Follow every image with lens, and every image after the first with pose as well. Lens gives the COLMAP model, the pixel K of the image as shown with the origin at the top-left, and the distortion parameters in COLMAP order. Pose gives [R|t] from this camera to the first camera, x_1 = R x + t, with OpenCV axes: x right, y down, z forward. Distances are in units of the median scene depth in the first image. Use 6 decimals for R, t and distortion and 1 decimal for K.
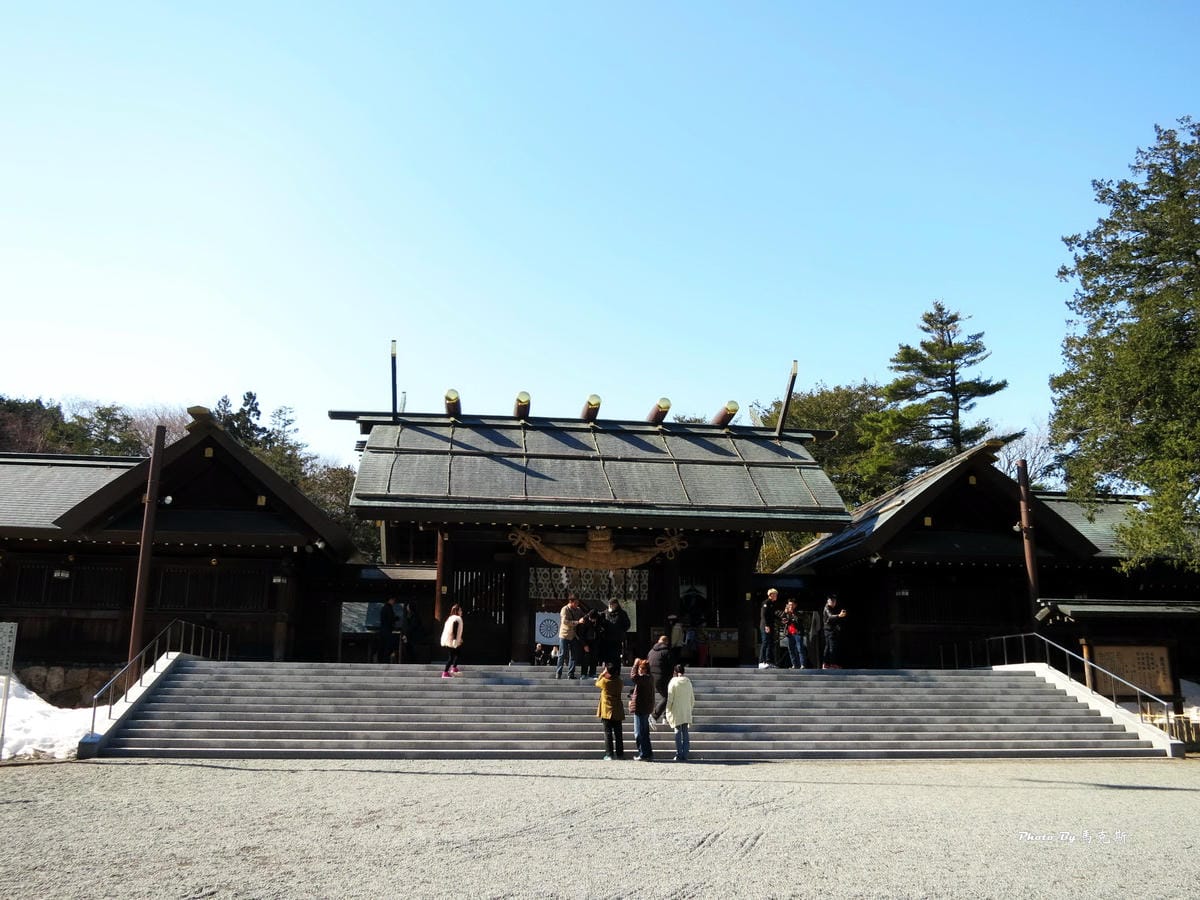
lens RADIAL K [[1018.6, 0, 600.0], [0, 1018.6, 450.0], [0, 0, 1]] dist [-0.060264, -0.001486]
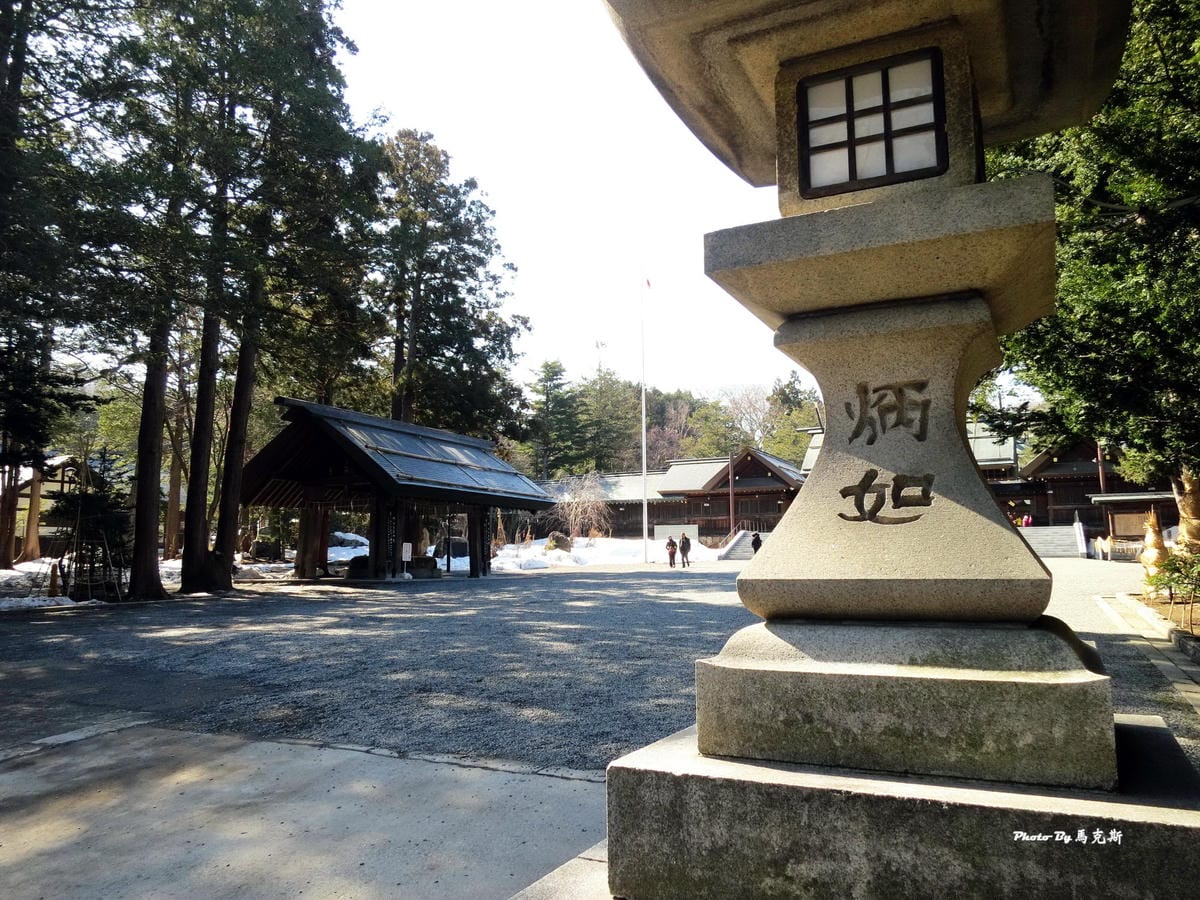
lens RADIAL K [[851.6, 0, 600.0], [0, 851.6, 450.0], [0, 0, 1]] dist [-0.002192, -0.000782]
pose [[0.815433, -0.085434, -0.572512, 0.618421], [0.152119, 0.985913, 0.069539, -0.245009], [0.558505, -0.143794, 0.816942, -1.133105]]
